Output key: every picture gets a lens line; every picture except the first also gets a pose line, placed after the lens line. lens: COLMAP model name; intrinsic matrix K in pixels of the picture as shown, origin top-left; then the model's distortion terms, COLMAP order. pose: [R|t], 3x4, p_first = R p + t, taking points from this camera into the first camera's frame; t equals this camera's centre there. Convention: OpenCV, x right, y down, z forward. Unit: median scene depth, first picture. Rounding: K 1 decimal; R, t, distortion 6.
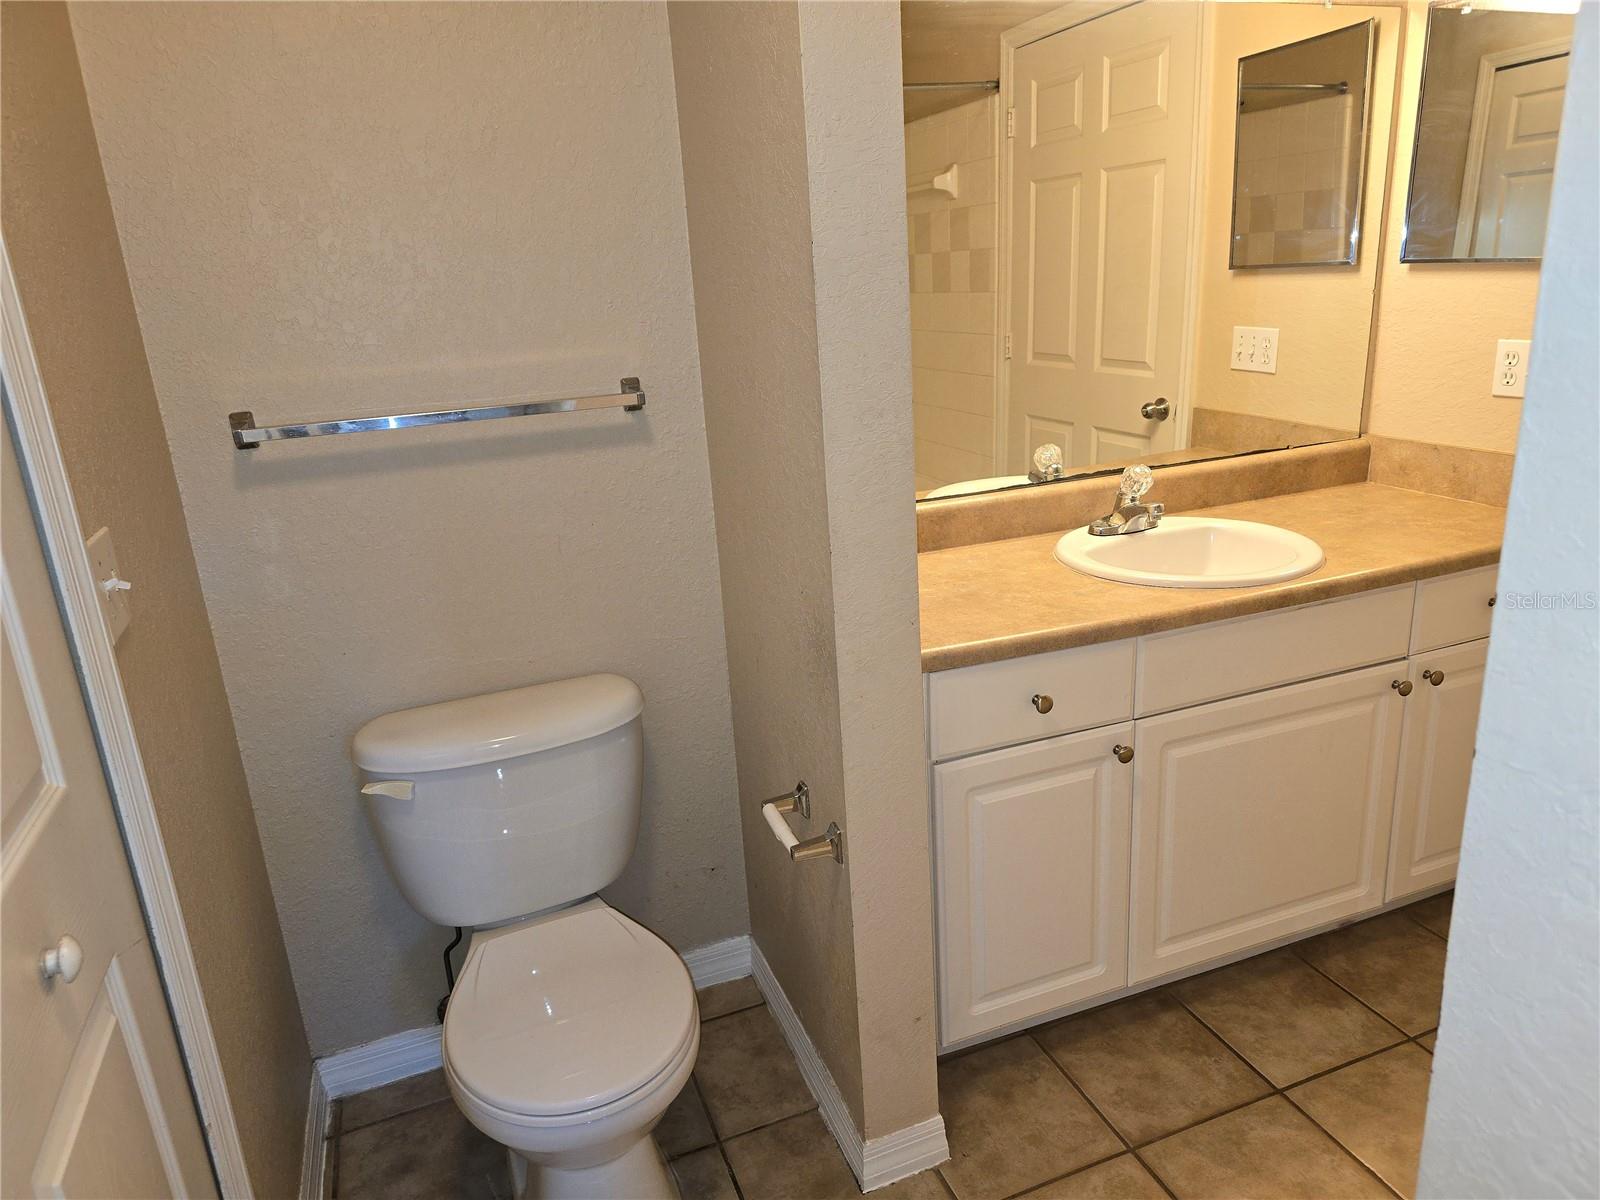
lens RADIAL K [[1065.0, 0, 802.3], [0, 1065.0, 604.9], [0, 0, 1]] dist [0.054885, -0.048110]
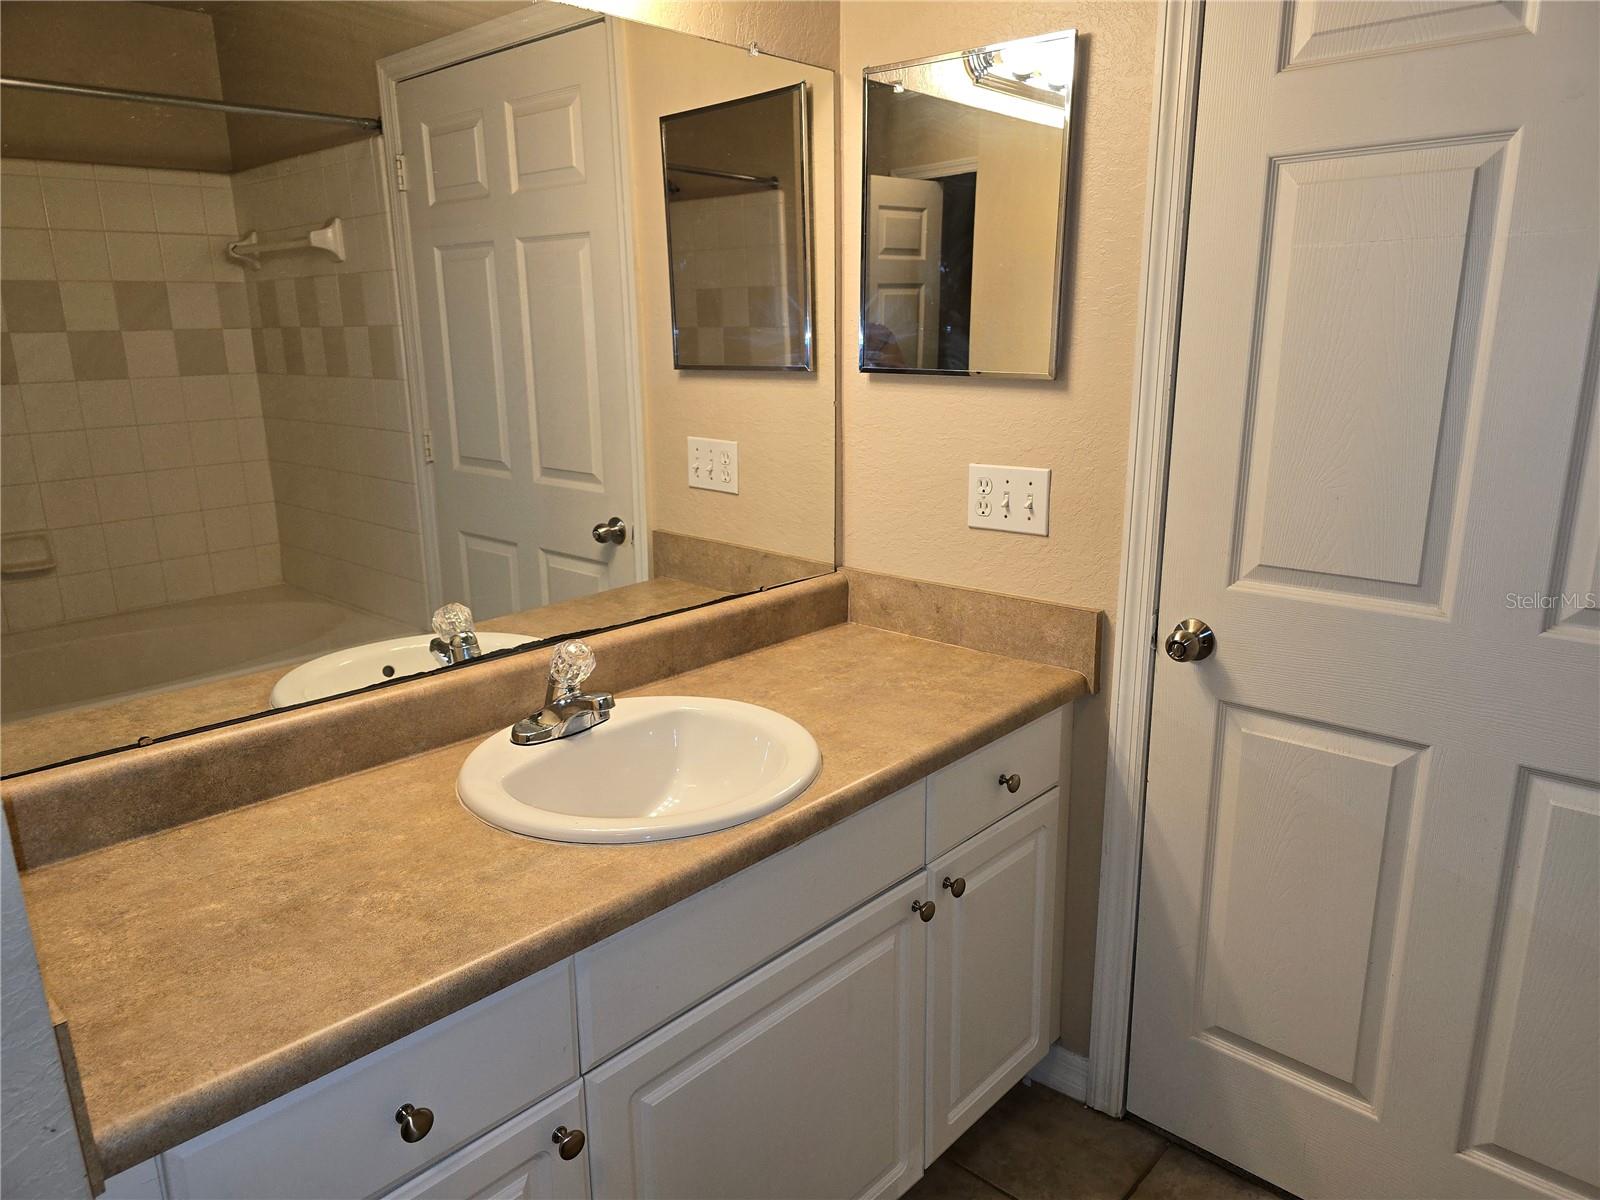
lens RADIAL K [[1065.0, 0, 797.2], [0, 1065.0, 602.1], [0, 0, 1]] dist [0.054885, -0.048110]
pose [[0.895406, -0.061123, 0.441036, 0.123060], [0.093856, 0.994186, -0.052767, -0.092893], [-0.435246, 0.088641, 0.895937, 0.273722]]
